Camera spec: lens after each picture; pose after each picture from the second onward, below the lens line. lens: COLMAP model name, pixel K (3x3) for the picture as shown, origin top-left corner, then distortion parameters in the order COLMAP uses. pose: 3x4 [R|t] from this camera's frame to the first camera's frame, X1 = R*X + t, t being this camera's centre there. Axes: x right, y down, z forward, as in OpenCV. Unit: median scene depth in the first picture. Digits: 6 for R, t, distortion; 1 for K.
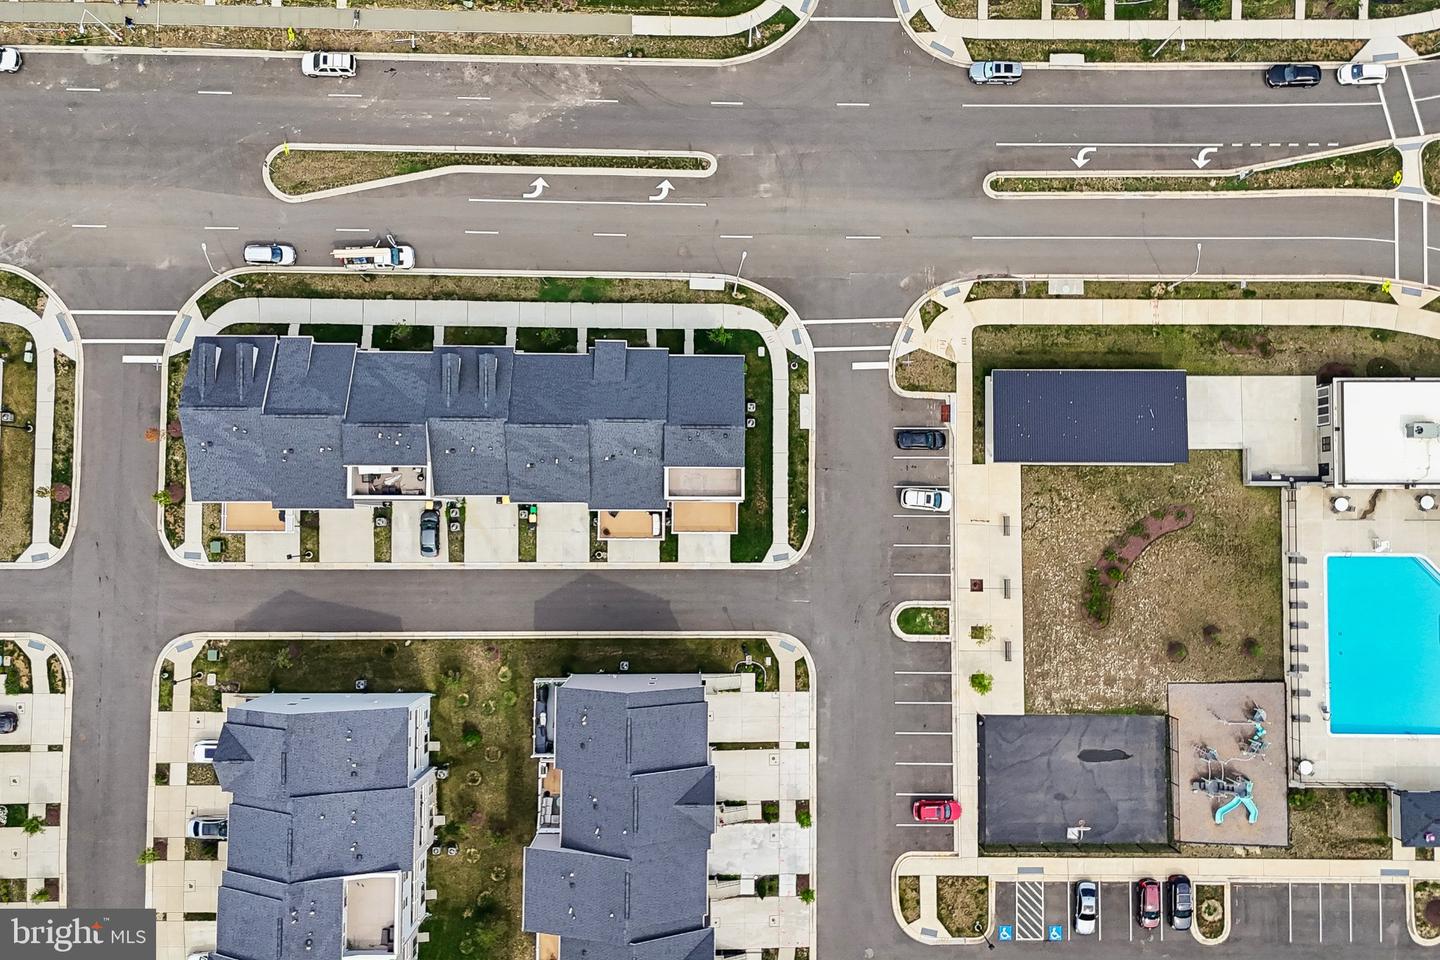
lens RADIAL K [[1273.9, 0, 718.2], [0, 1273.9, 490.4], [0, 0, 1]] dist [0.053852, -0.012053]
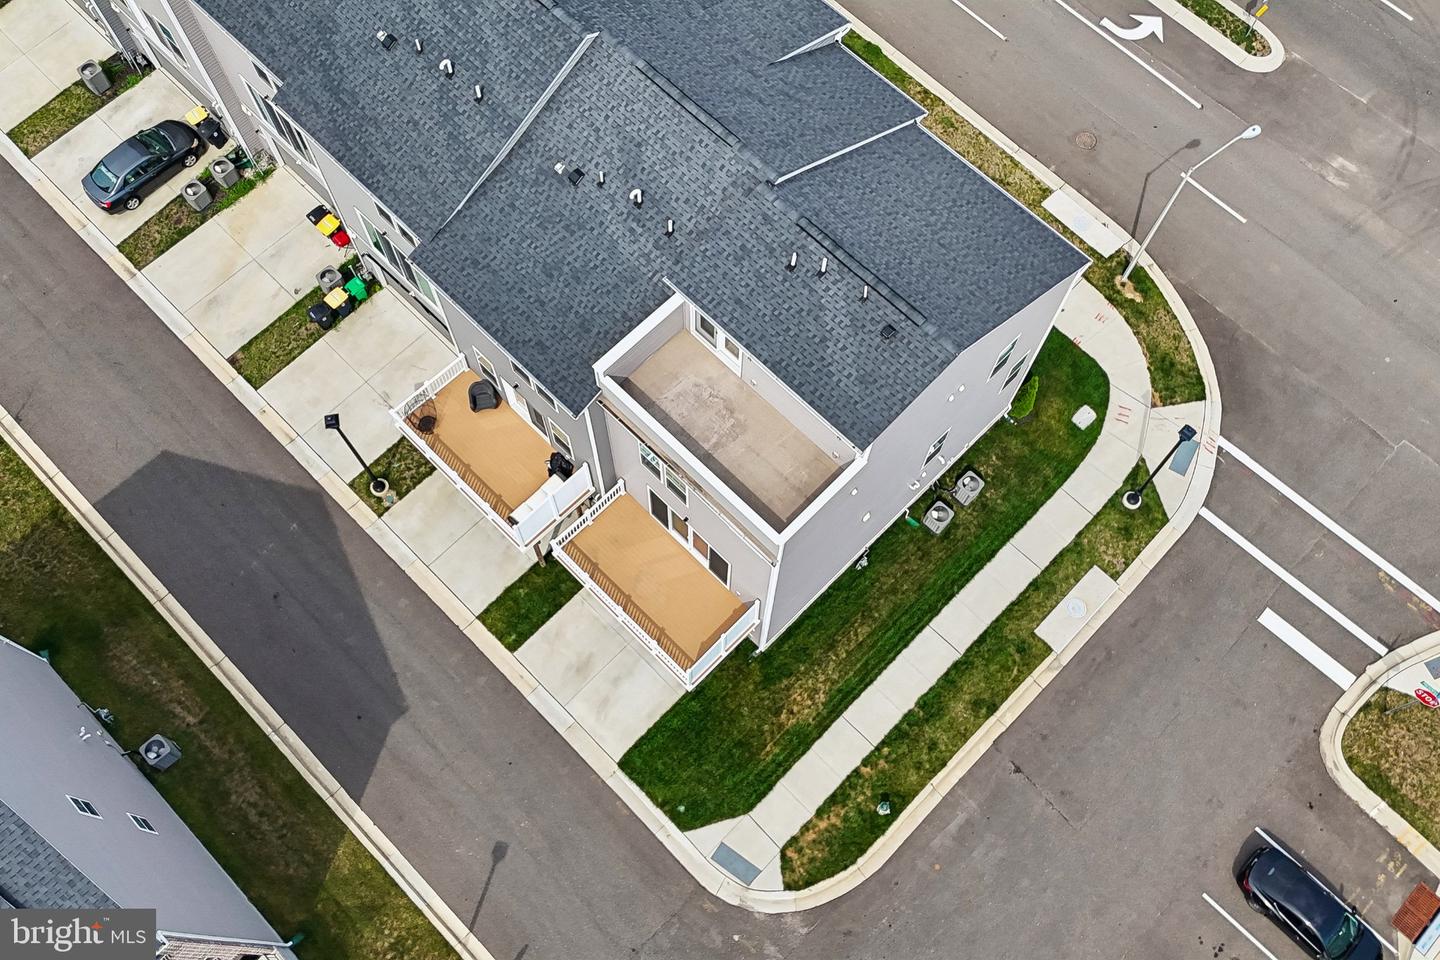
lens RADIAL K [[1251.5, 0, 719.9], [0, 1251.5, 476.9], [0, 0, 1]] dist [0.060000, -0.063897]
pose [[0.712236, 0.649167, -0.267024, 0.067774], [-0.701731, 0.667768, -0.248312, 0.068992], [0.017114, 0.364235, 0.931150, 0.664274]]
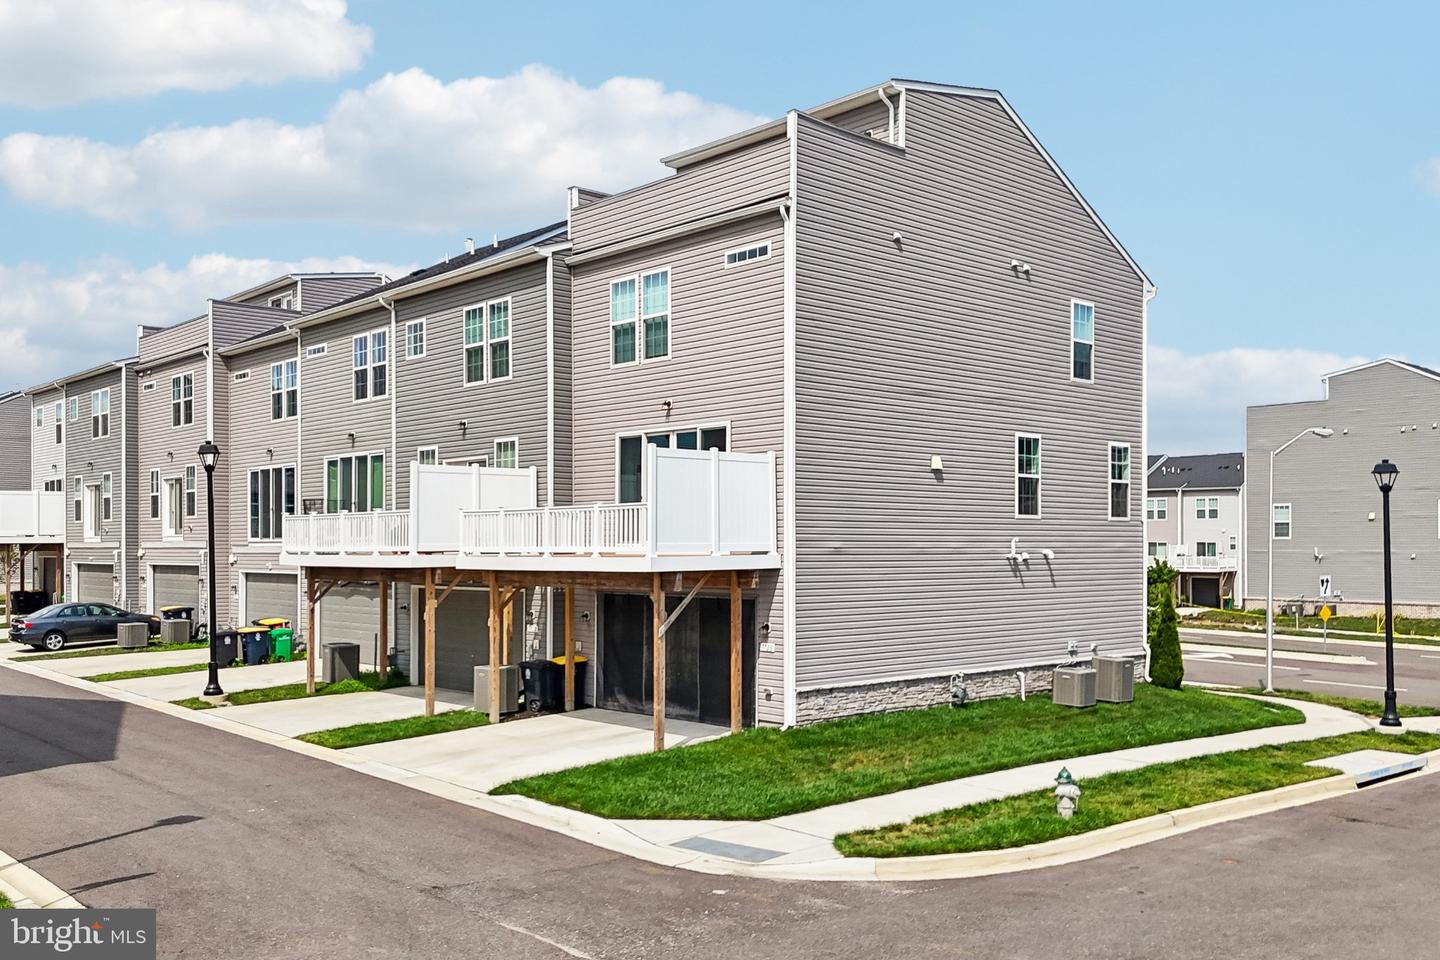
lens RADIAL K [[1278.1, 0, 709.7], [0, 1278.1, 544.5], [0, 0, 1]] dist [0.043398, -0.019255]
pose [[0.675771, -0.012805, -0.737000, 0.147370], [-0.736493, 0.029224, -0.675814, 0.143578], [0.030192, 0.999491, 0.010318, 0.964762]]
